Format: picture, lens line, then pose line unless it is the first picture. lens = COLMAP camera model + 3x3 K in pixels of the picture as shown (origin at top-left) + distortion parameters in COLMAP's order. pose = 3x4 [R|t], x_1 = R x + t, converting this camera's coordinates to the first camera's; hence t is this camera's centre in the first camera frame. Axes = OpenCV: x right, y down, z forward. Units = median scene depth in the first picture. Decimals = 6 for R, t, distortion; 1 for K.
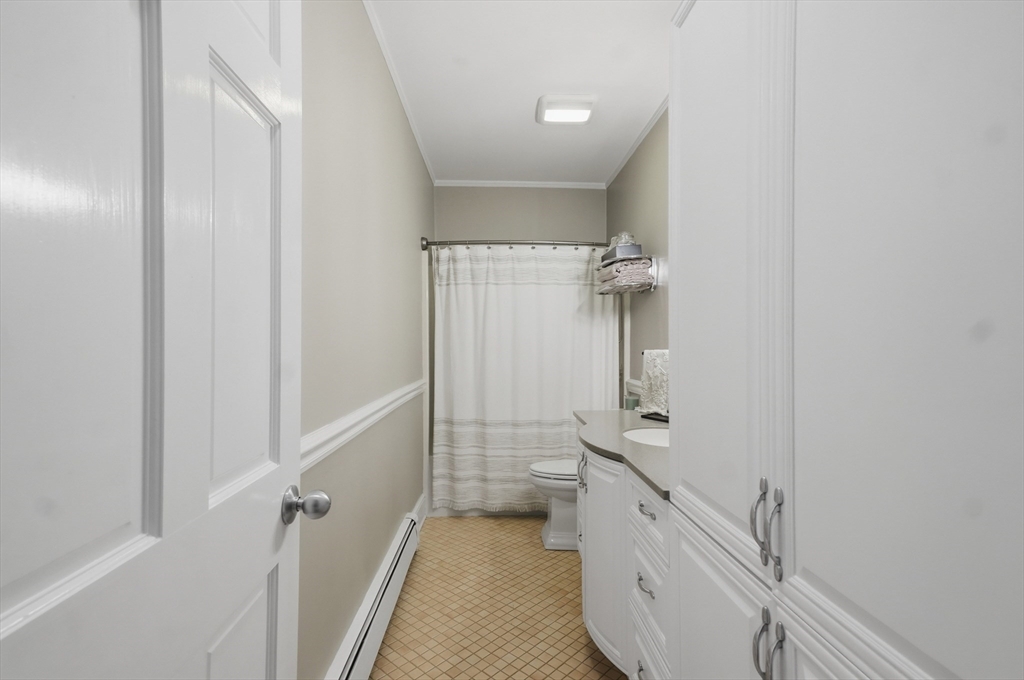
lens RADIAL K [[565.3, 0, 511.5], [0, 565.3, 340.1], [0, 0, 1]] dist [0.006817, 0.000256]
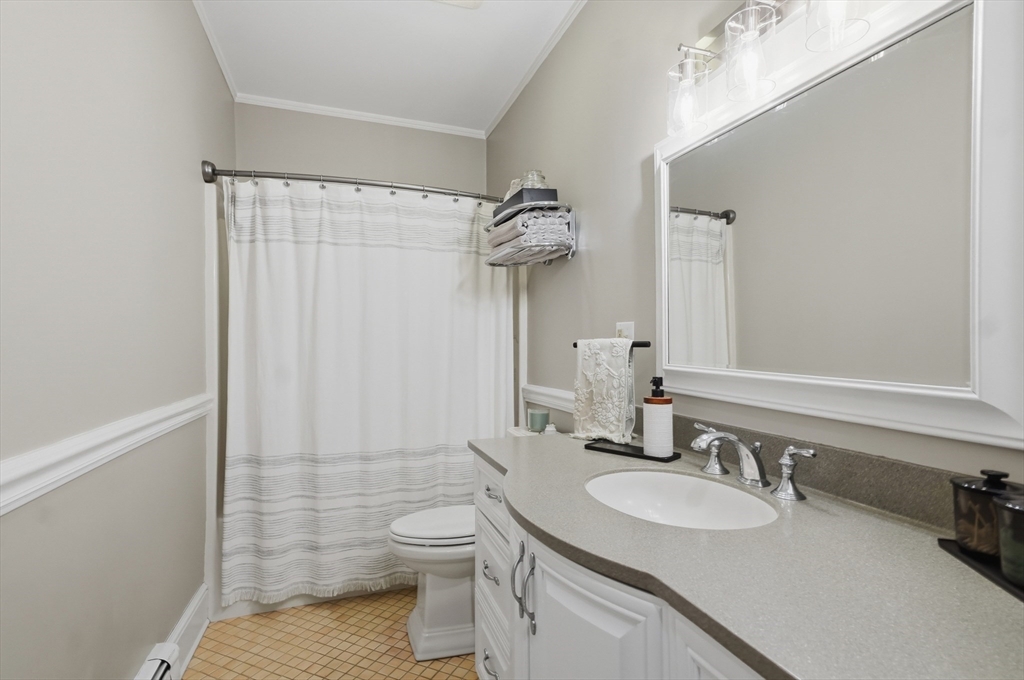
lens RADIAL K [[505.9, 0, 511.8], [0, 505.9, 343.5], [0, 0, 1]] dist [0.019838, 0.002387]
pose [[0.954890, -0.000420, 0.296961, -0.005745], [0.003152, 0.999957, -0.008721, 0.021629], [-0.296944, 0.009264, 0.954850, 0.382453]]
